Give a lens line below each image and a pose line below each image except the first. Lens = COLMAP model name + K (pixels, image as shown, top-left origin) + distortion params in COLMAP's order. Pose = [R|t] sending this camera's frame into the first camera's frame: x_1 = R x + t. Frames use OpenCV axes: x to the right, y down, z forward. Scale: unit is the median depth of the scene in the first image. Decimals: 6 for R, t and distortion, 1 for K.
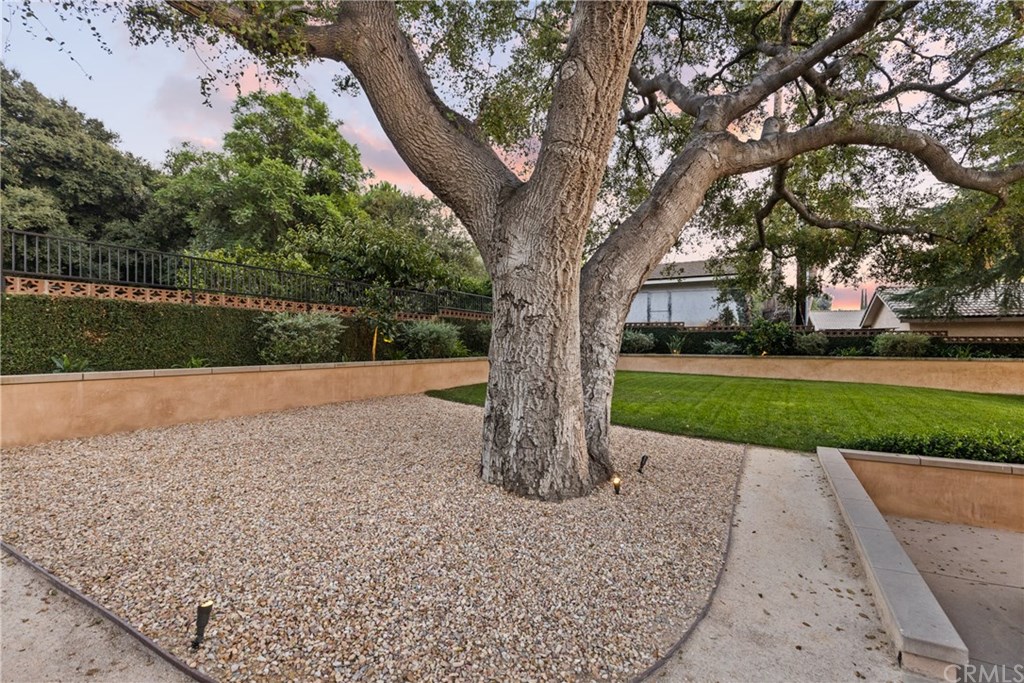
lens RADIAL K [[470.3, 0, 509.5], [0, 470.3, 339.8], [0, 0, 1]] dist [-0.002533, 0.000416]
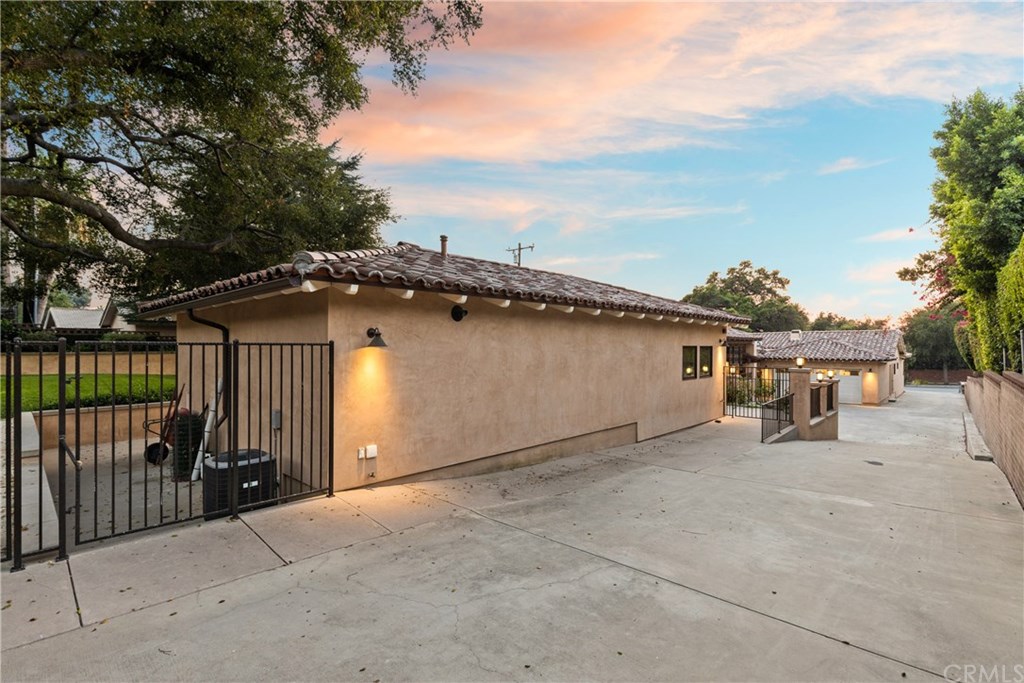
lens RADIAL K [[470.3, 0, 511.4], [0, 470.3, 339.2], [0, 0, 1]] dist [-0.002533, 0.000416]
pose [[0.246084, 0.007602, 0.969219, -0.133104], [-0.009081, 0.999943, -0.005538, 0.000038], [-0.969206, -0.007439, 0.246139, -0.309602]]
